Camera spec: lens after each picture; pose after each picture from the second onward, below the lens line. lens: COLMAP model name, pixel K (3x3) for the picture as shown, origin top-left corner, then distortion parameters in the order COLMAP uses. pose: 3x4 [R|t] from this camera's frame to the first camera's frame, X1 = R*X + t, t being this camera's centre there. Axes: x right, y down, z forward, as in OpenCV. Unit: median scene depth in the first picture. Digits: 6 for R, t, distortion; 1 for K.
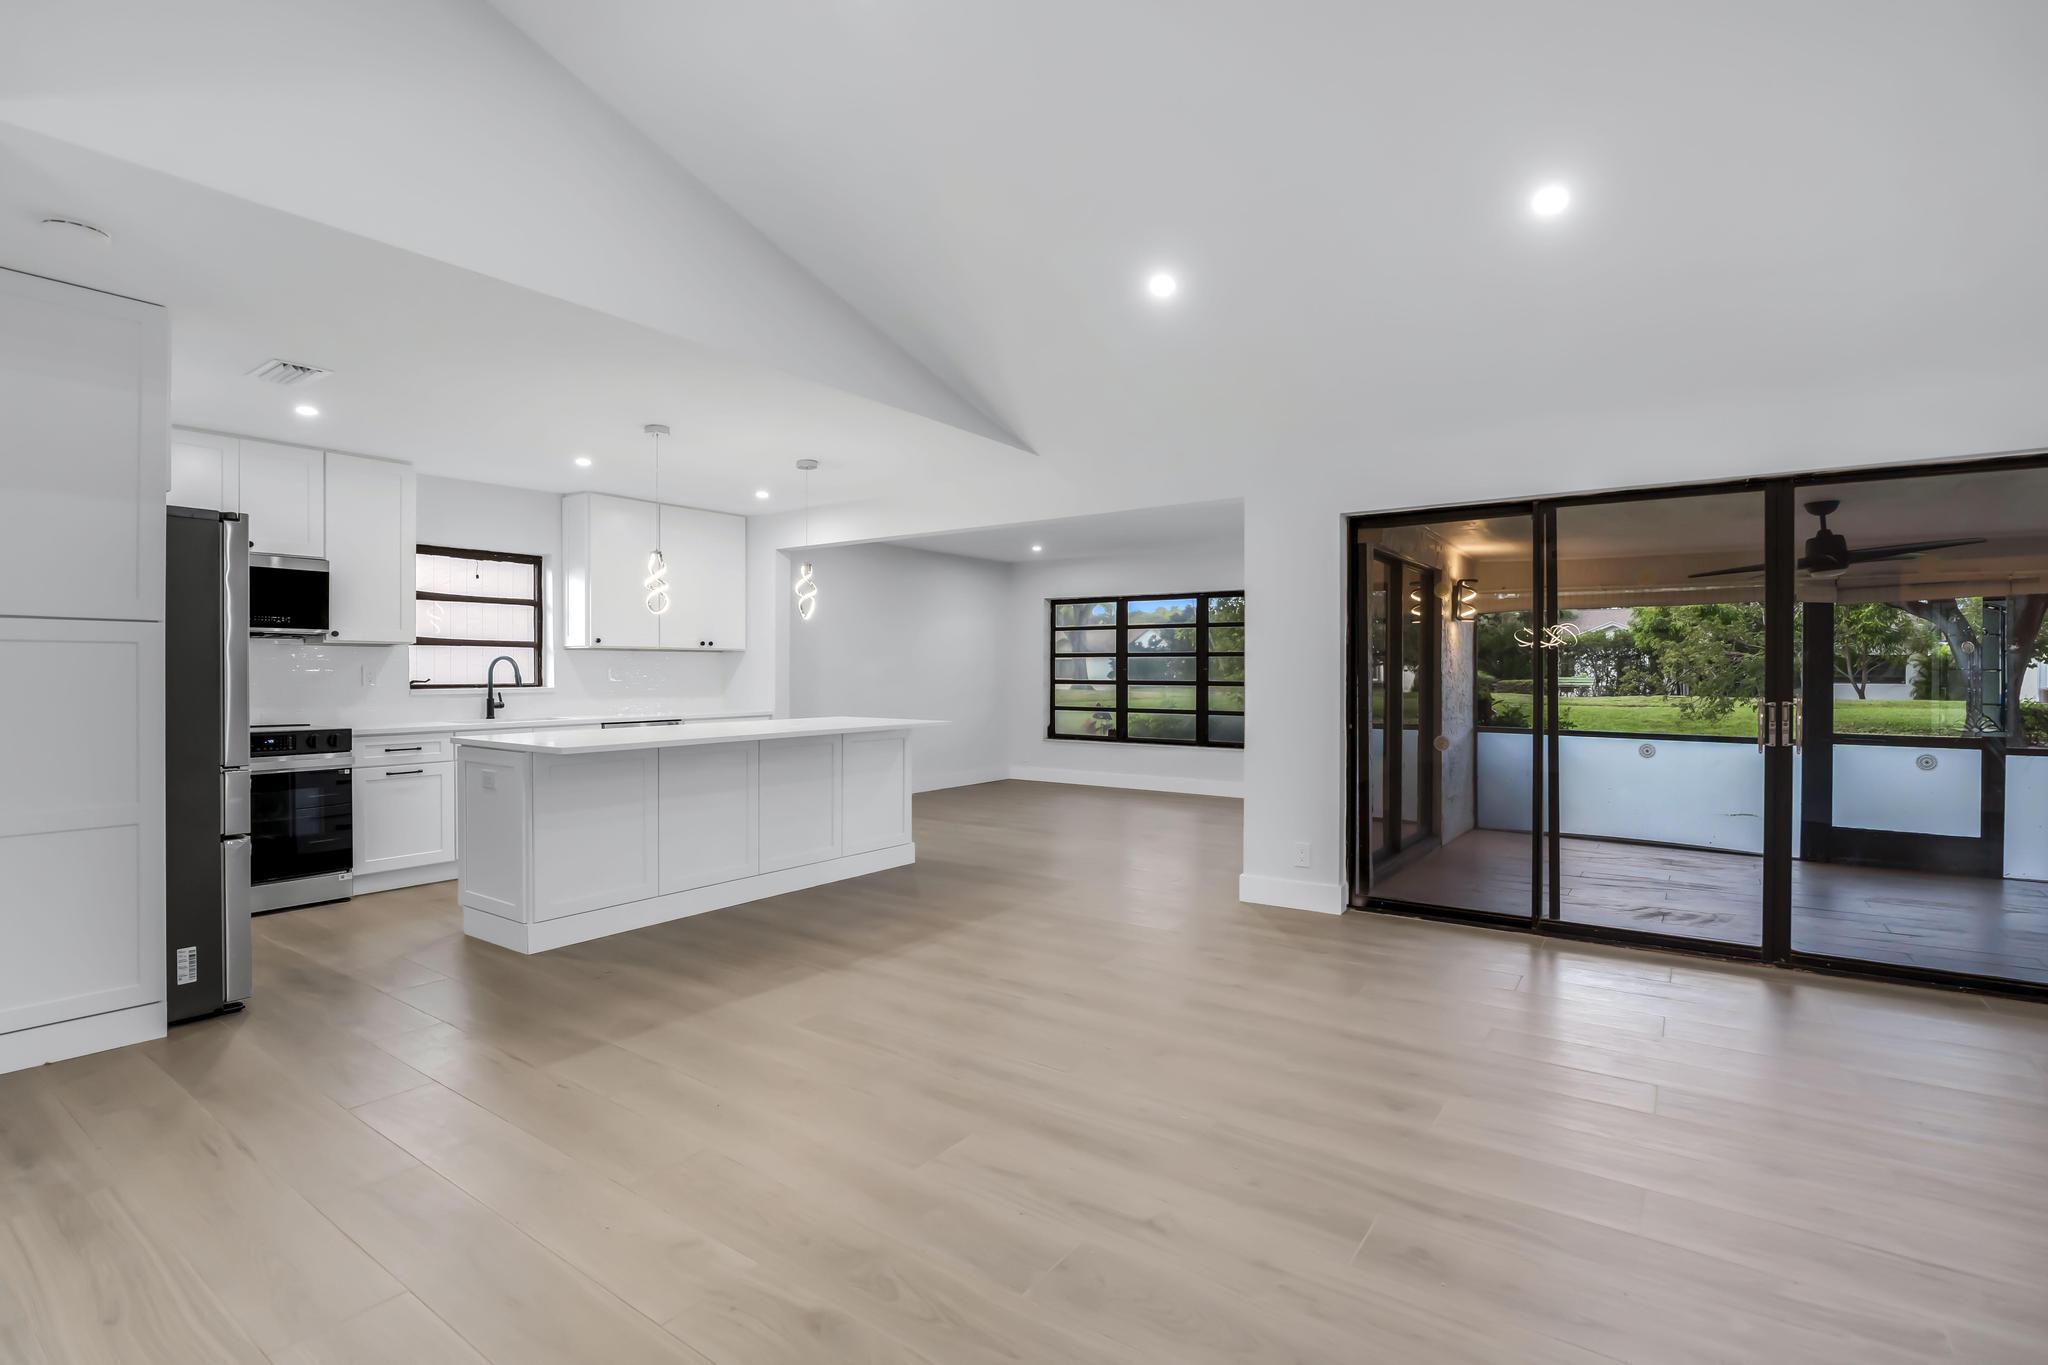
lens RADIAL K [[951.0, 0, 1040.1], [0, 951.0, 672.2], [0, 0, 1]] dist [-0.017069, 0.000136]
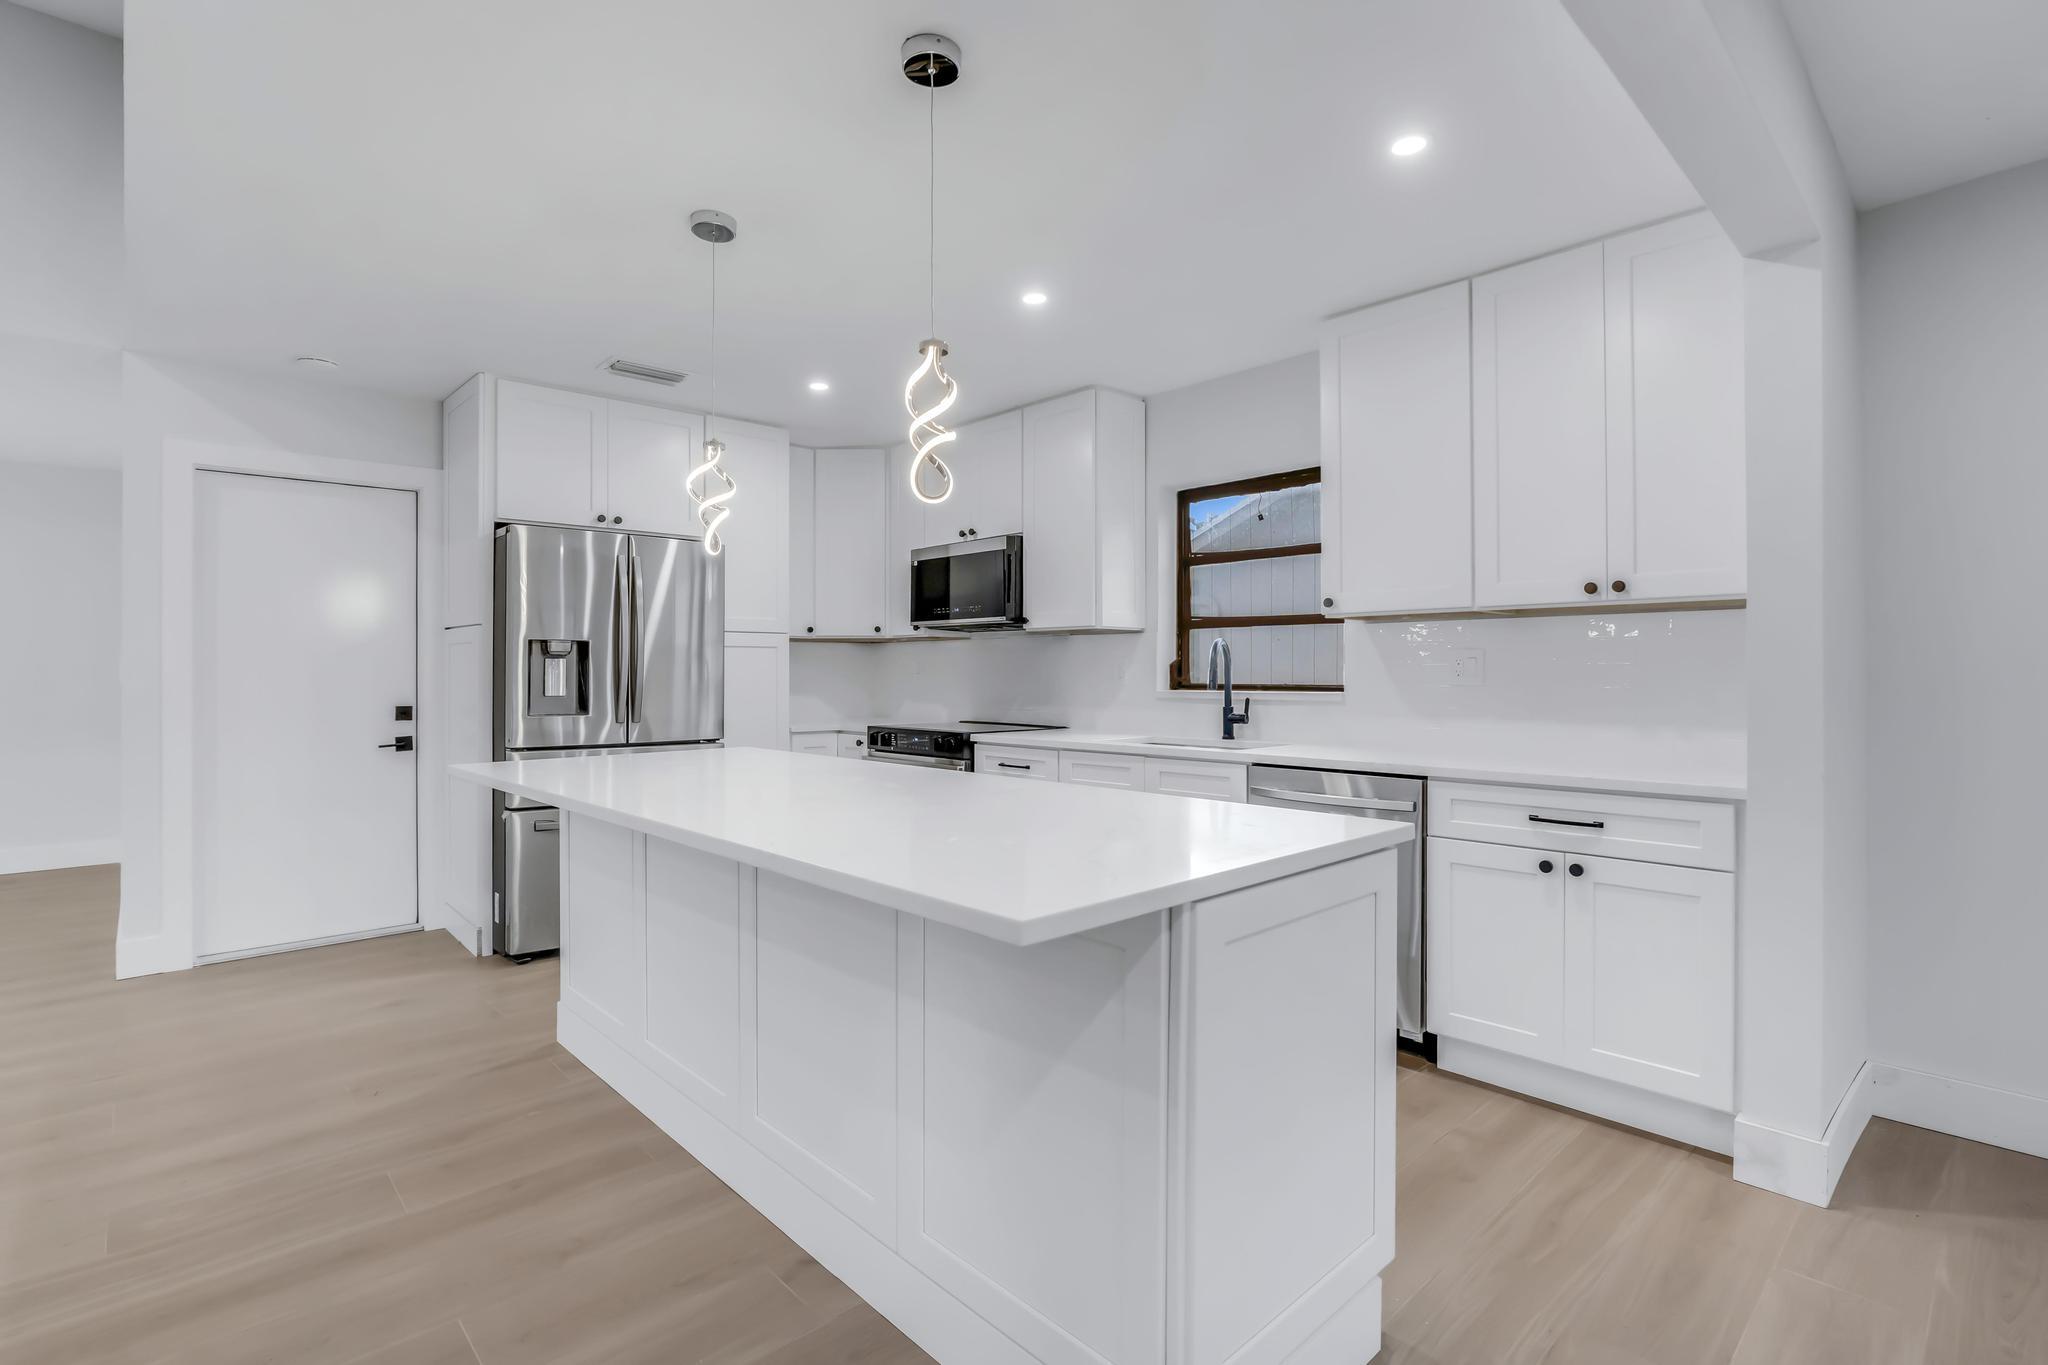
lens RADIAL K [[972.4, 0, 1029.6], [0, 972.4, 678.7], [0, 0, 1]] dist [-0.013929, 0.000315]
pose [[-0.214885, 0.006118, -0.976620, 0.084371], [-0.002743, 0.999973, 0.006868, 0.004456], [0.976635, 0.004154, -0.214863, 1.004038]]
